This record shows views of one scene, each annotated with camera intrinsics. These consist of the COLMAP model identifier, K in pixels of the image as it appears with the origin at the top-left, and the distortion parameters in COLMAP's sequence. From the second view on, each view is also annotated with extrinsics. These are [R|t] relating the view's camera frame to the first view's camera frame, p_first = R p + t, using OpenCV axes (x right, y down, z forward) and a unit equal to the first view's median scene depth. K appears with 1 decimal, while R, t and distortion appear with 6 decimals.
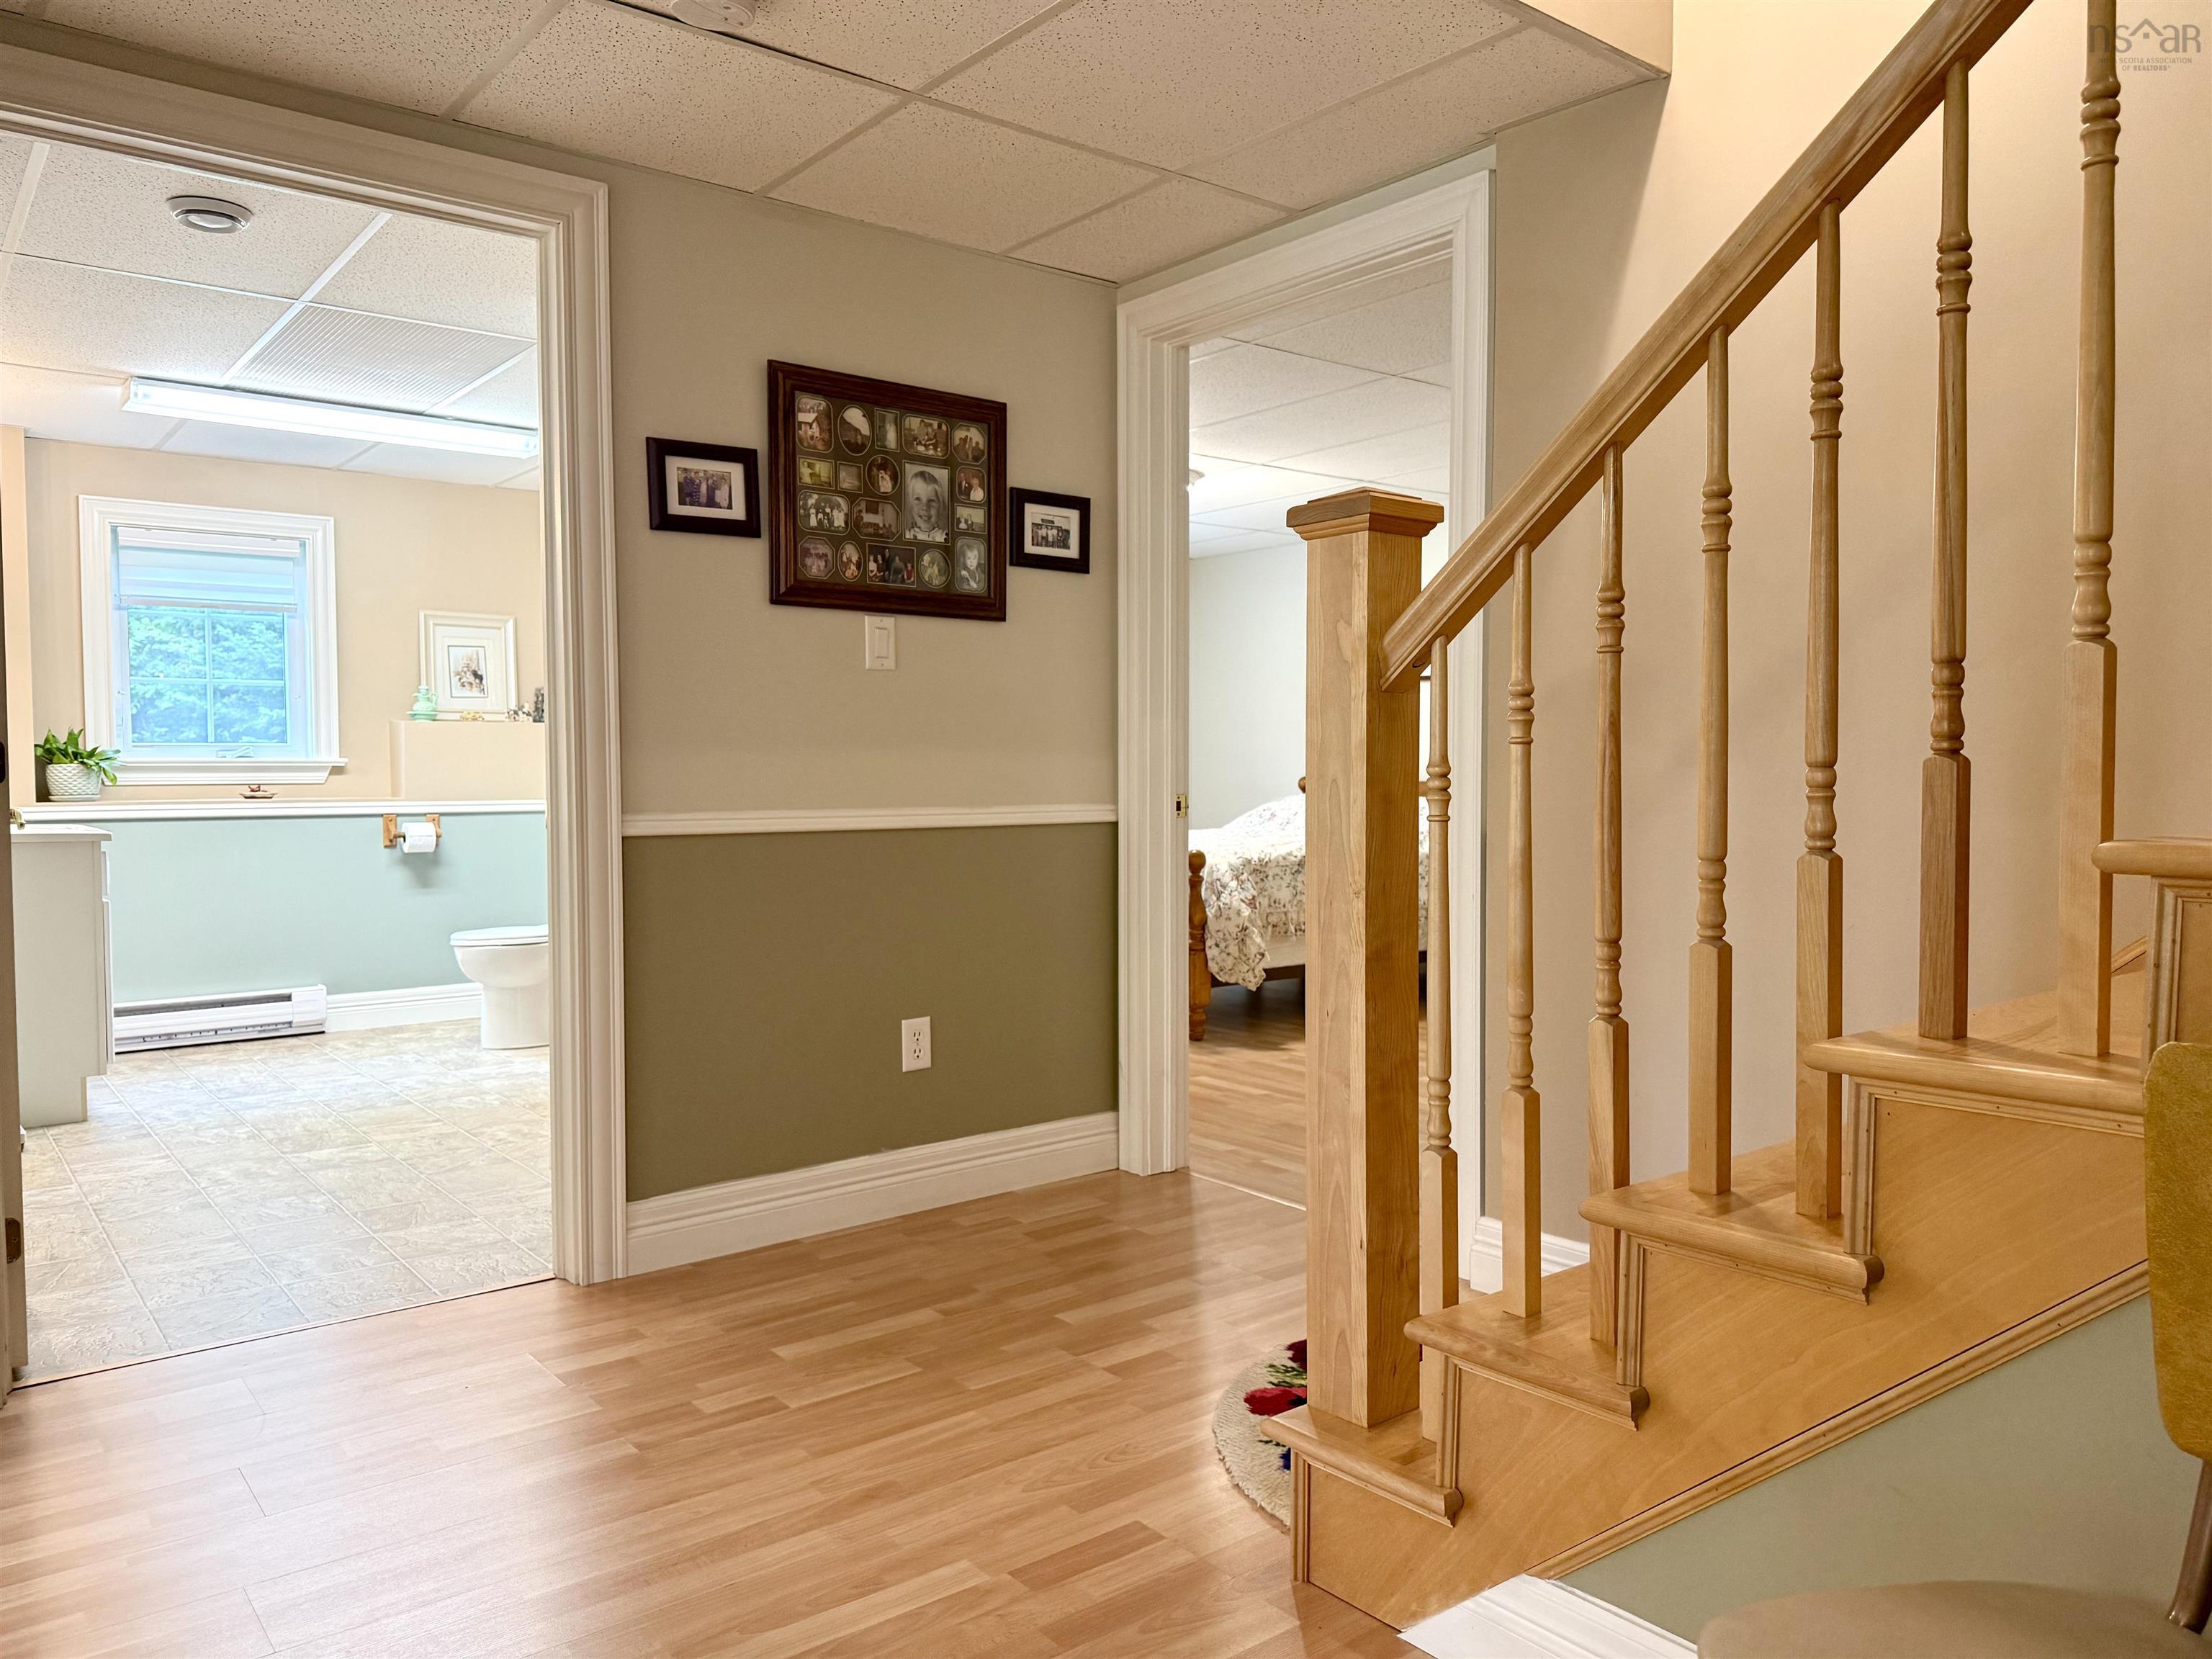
lens RADIAL K [[1577.6, 0, 1106.0], [0, 1577.6, 829.5], [0, 0, 1]] dist [0.076082, -0.000403]
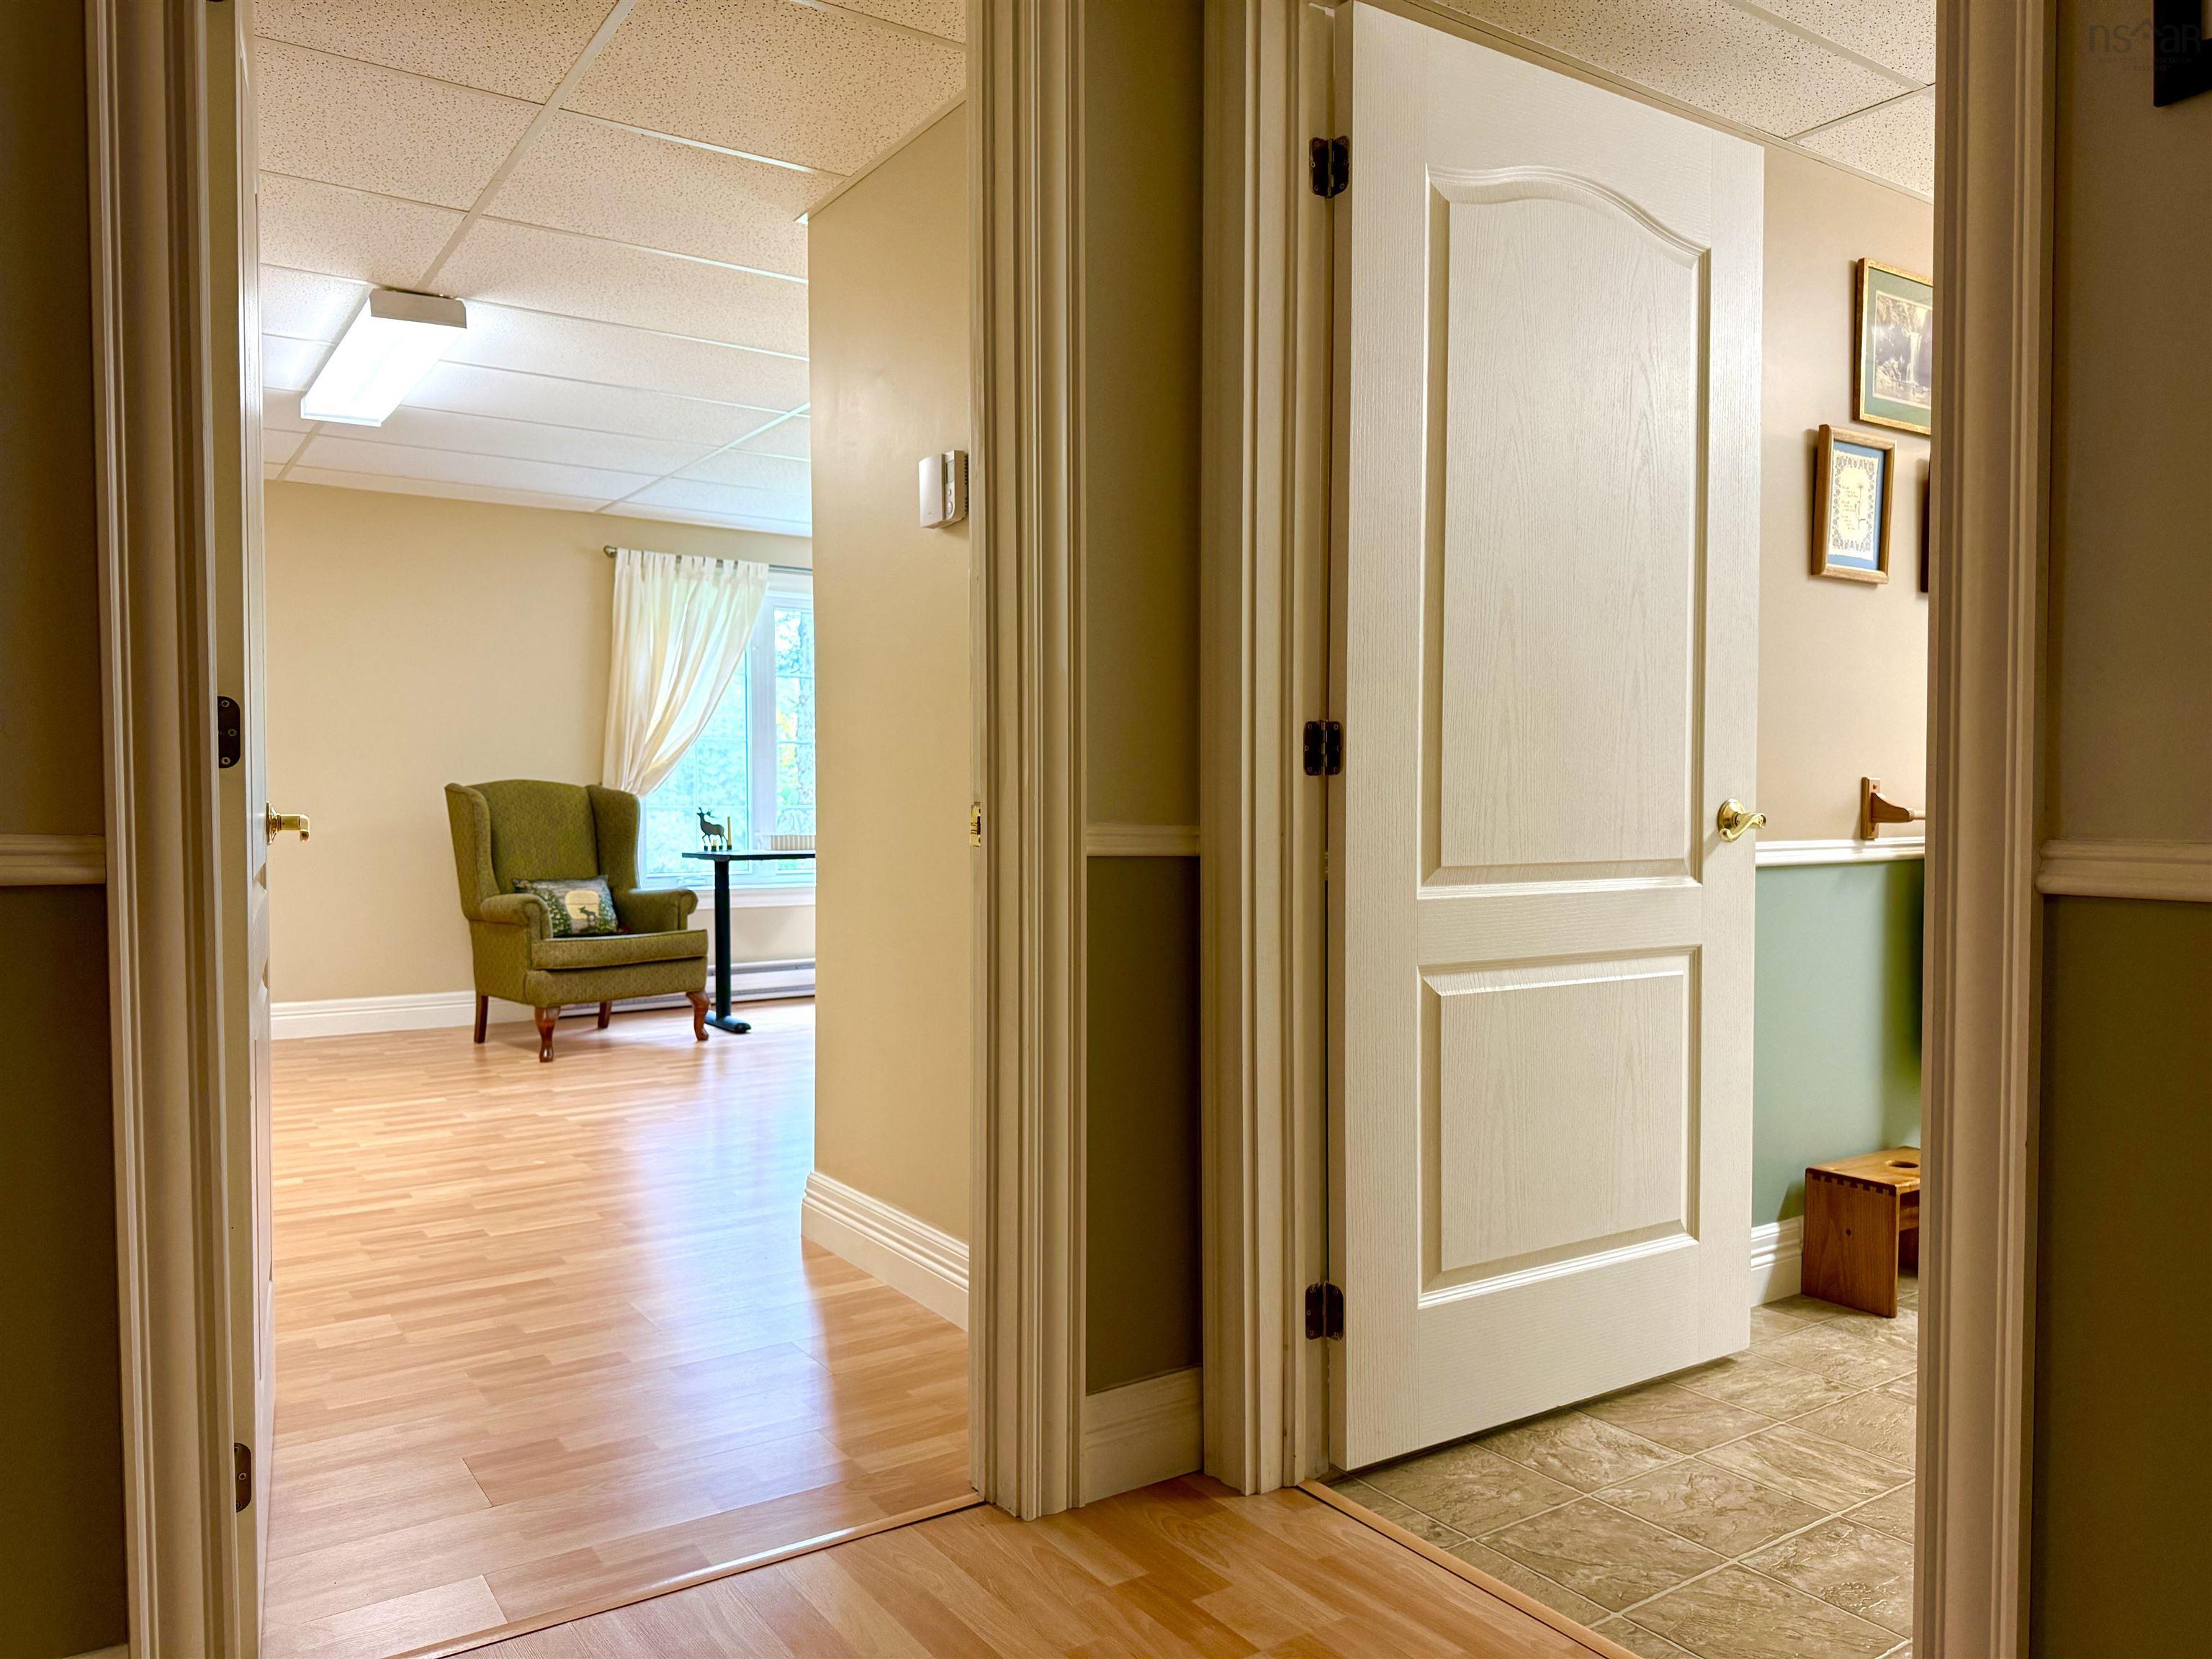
lens RADIAL K [[1577.6, 0, 1106.0], [0, 1577.6, 829.5], [0, 0, 1]] dist [0.076082, -0.000403]
pose [[-0.079806, 0.033375, -0.996252, 0.197811], [-0.030495, 0.998890, 0.035906, -0.031455], [0.996344, 0.033246, -0.078699, 1.229454]]
